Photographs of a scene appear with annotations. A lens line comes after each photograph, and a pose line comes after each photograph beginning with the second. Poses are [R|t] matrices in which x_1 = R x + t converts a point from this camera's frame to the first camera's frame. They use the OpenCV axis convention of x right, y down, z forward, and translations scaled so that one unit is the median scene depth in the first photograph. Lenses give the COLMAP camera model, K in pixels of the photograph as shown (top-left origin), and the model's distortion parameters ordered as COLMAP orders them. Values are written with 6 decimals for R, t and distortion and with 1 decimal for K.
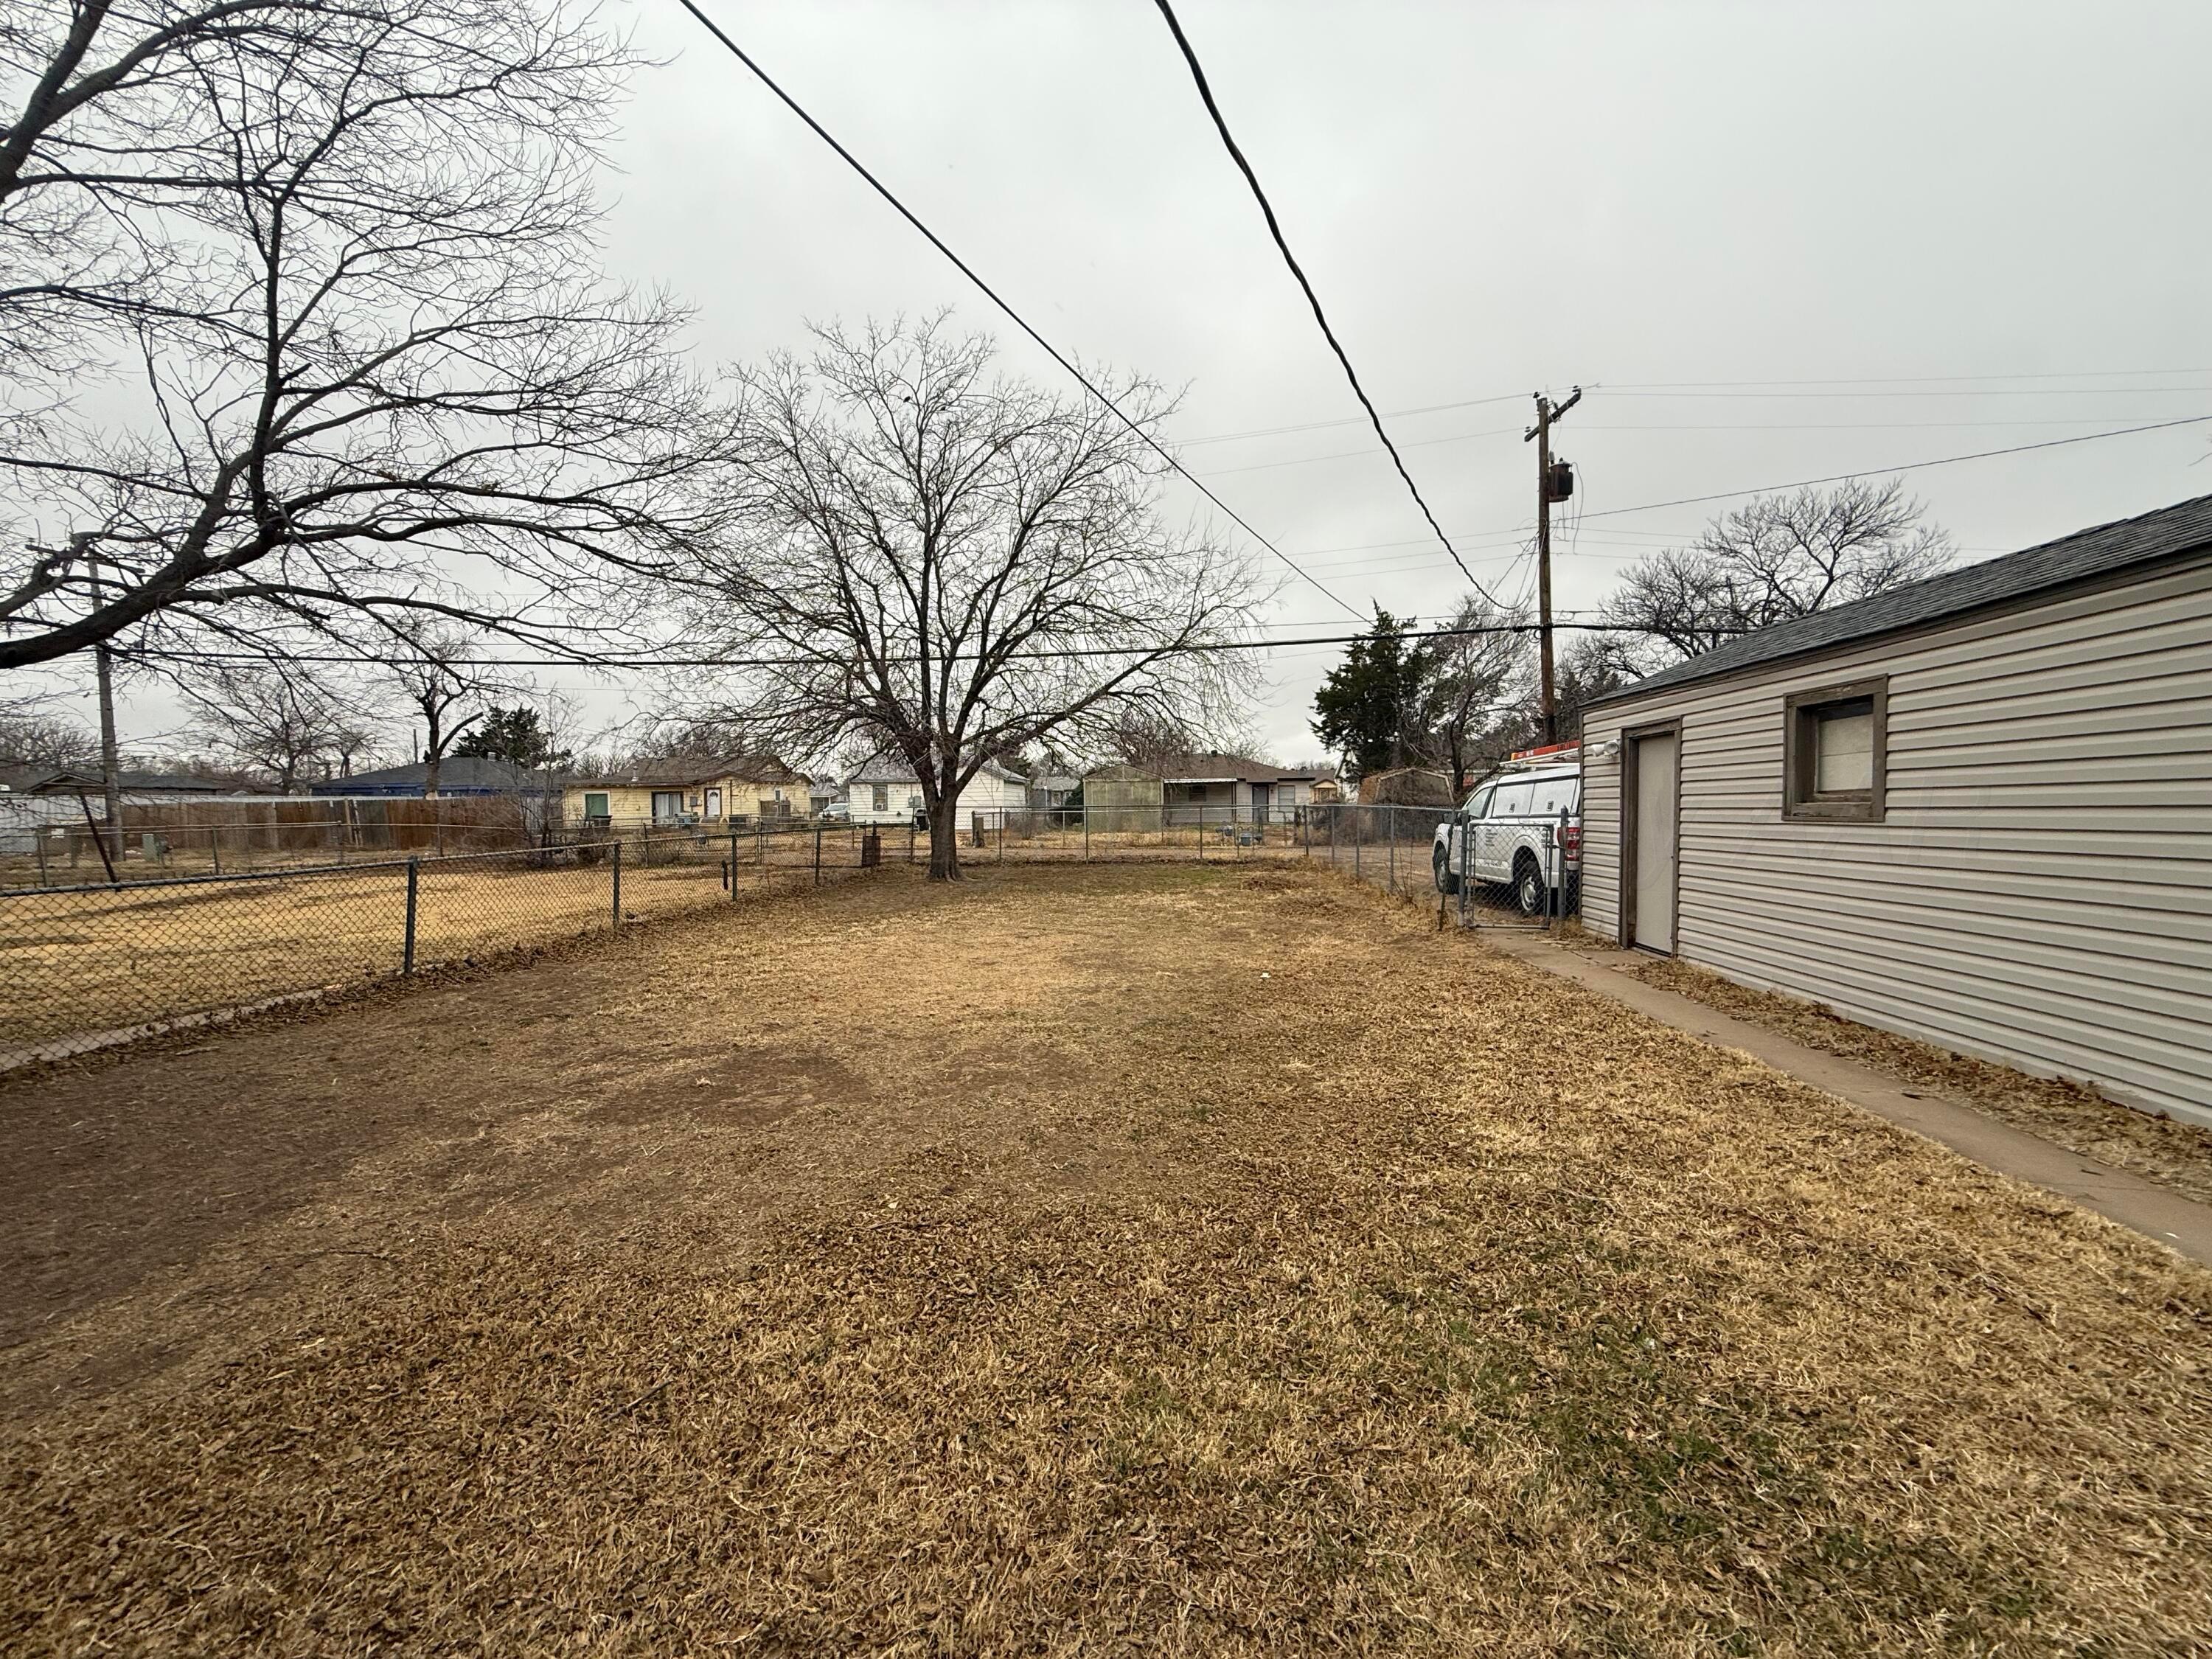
lens RADIAL K [[870.2, 0, 1106.7], [0, 870.2, 860.7], [0, 0, 1]] dist [0.001784, 0.000198]
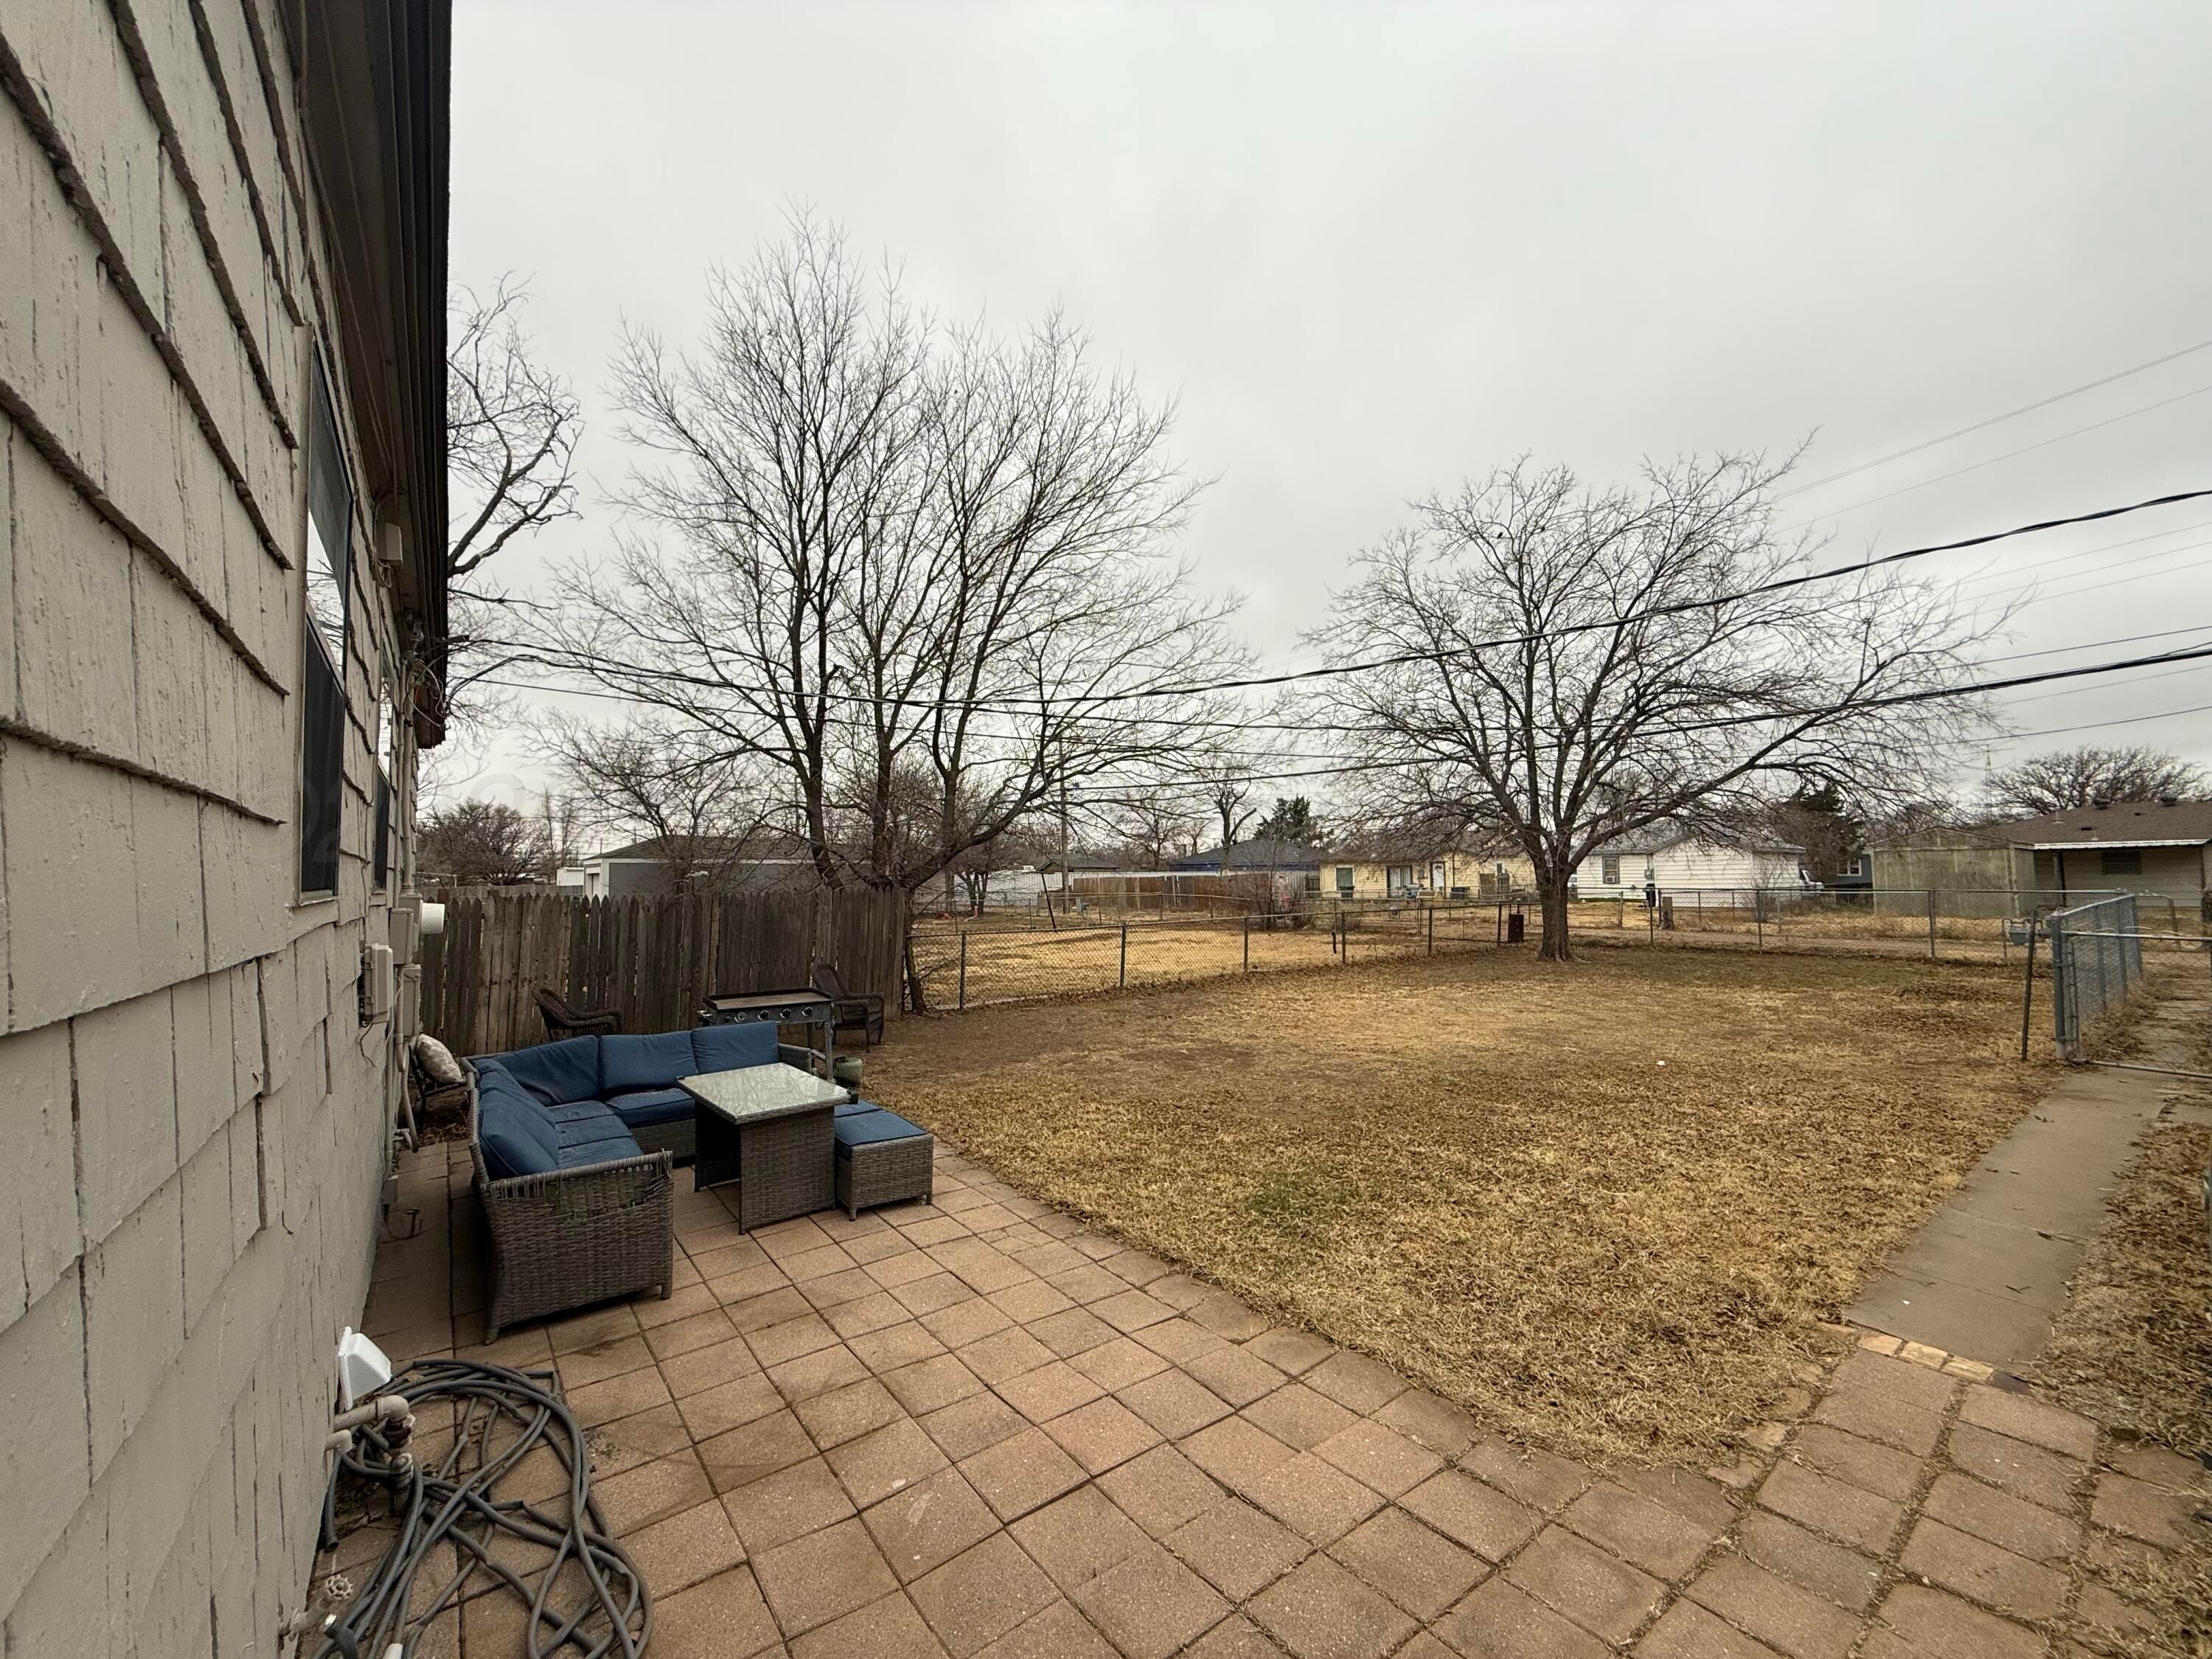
lens RADIAL K [[876.5, 0, 1096.5], [0, 876.5, 830.3], [0, 0, 1]] dist [-0.001233, -0.000361]
pose [[0.669795, -0.037050, -0.741621, 0.147827], [-0.046981, 0.994639, -0.092121, -0.006381], [0.741058, 0.096544, 0.664464, -0.077601]]
